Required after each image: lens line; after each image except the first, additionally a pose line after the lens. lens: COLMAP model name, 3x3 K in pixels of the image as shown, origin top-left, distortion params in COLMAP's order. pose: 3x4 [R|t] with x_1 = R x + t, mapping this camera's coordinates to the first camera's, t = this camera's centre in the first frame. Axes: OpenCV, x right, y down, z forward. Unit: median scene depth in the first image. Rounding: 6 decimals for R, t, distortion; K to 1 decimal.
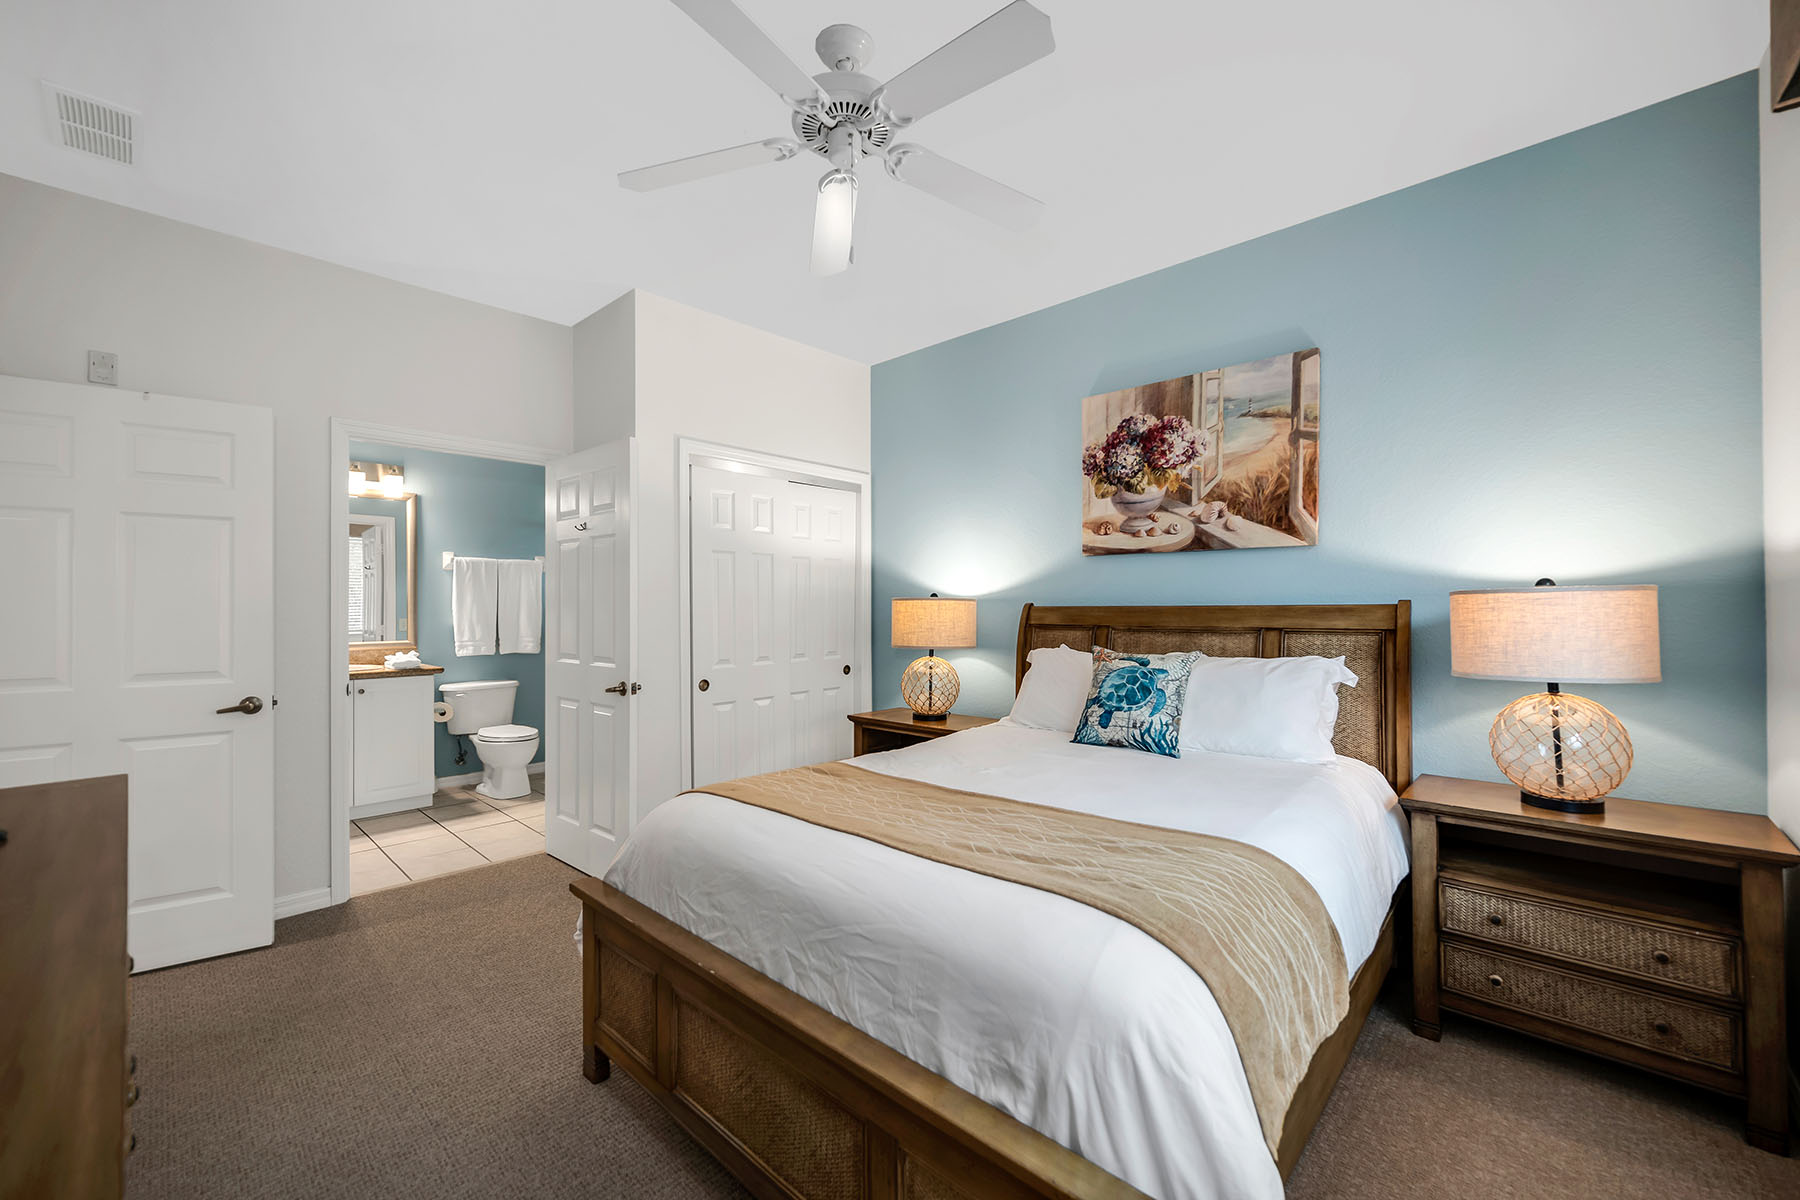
lens RADIAL K [[718.9, 0, 909.6], [0, 718.9, 601.5], [0, 0, 1]] dist [-0.000726, 0.000015]
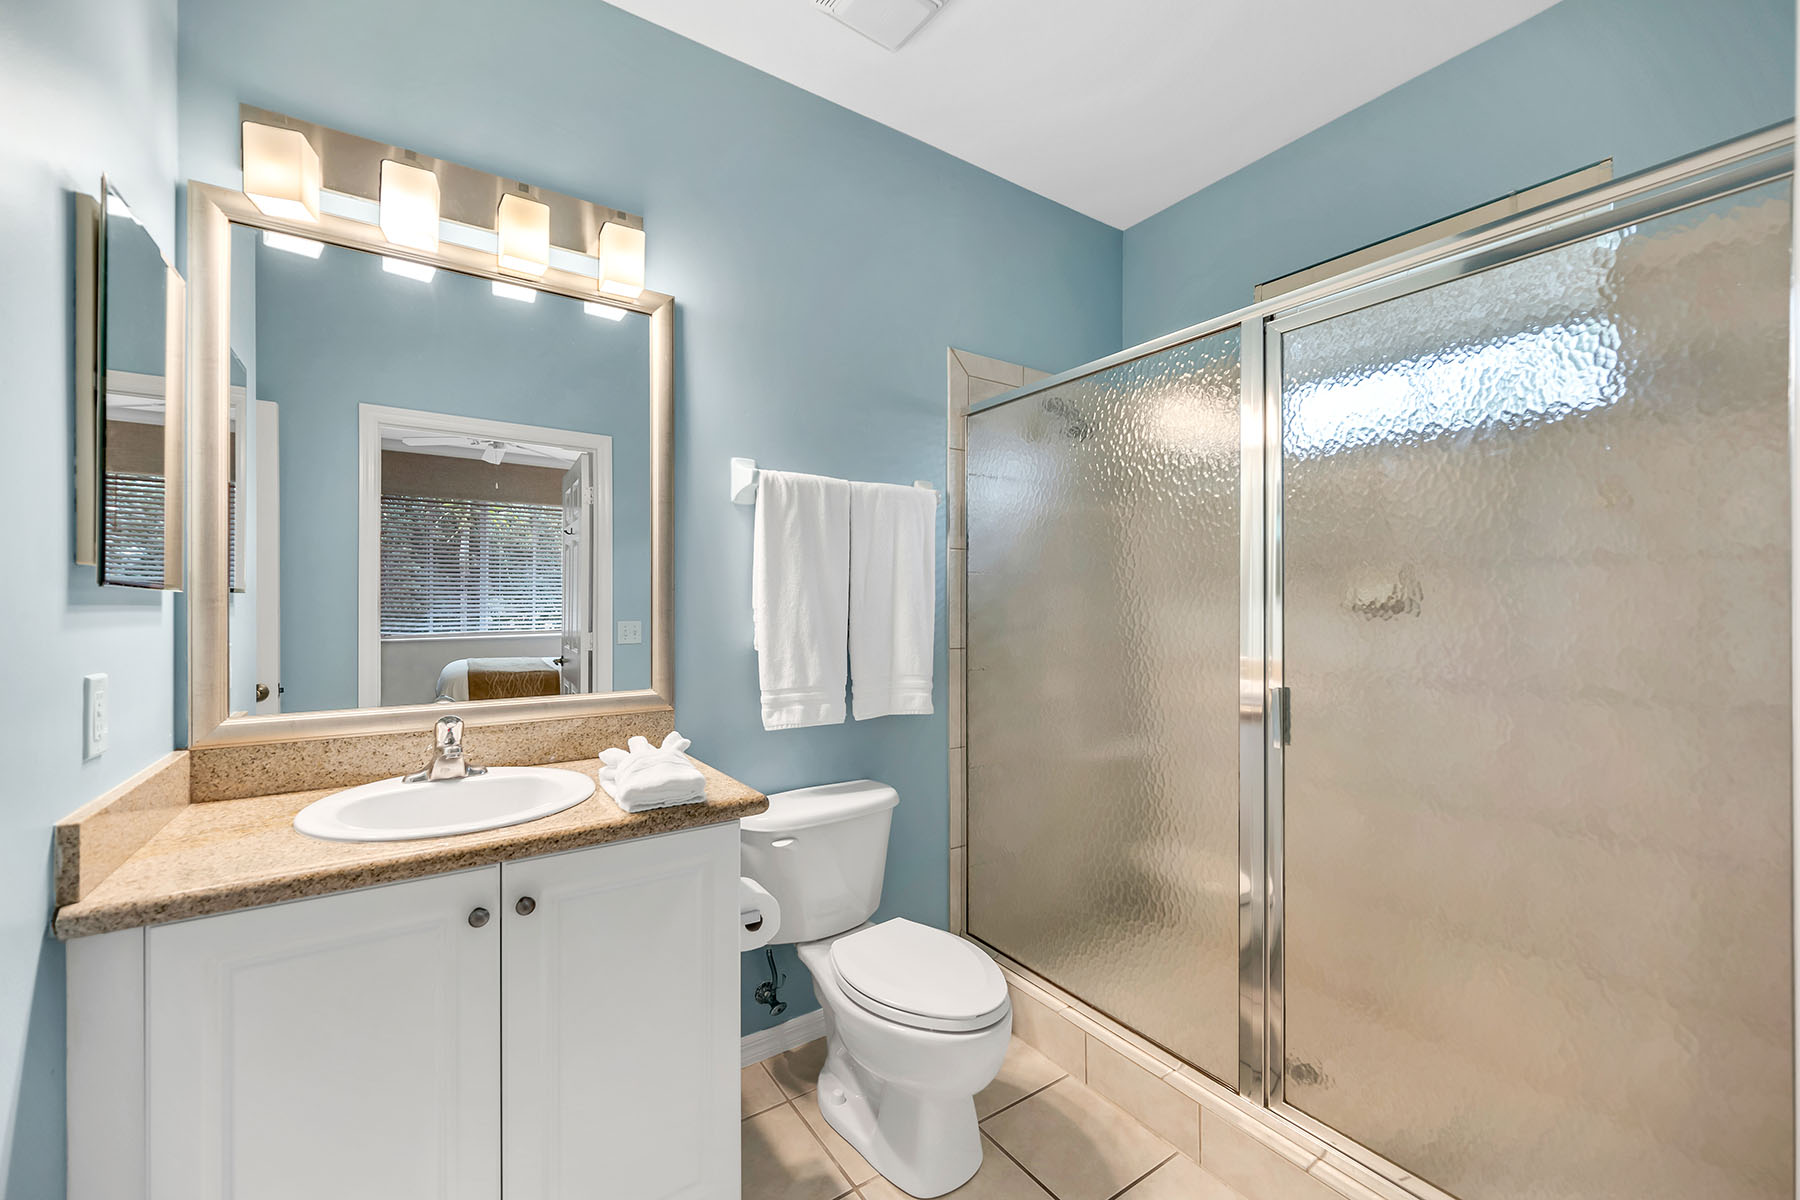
lens RADIAL K [[718.9, 0, 909.6], [0, 718.9, 601.5], [0, 0, 1]] dist [-0.000726, 0.000015]
pose [[0.977058, 0.006187, -0.212884, -0.474002], [-0.005520, 0.999978, 0.003726, 0.006283], [0.212902, -0.002465, 0.977070, 0.644123]]
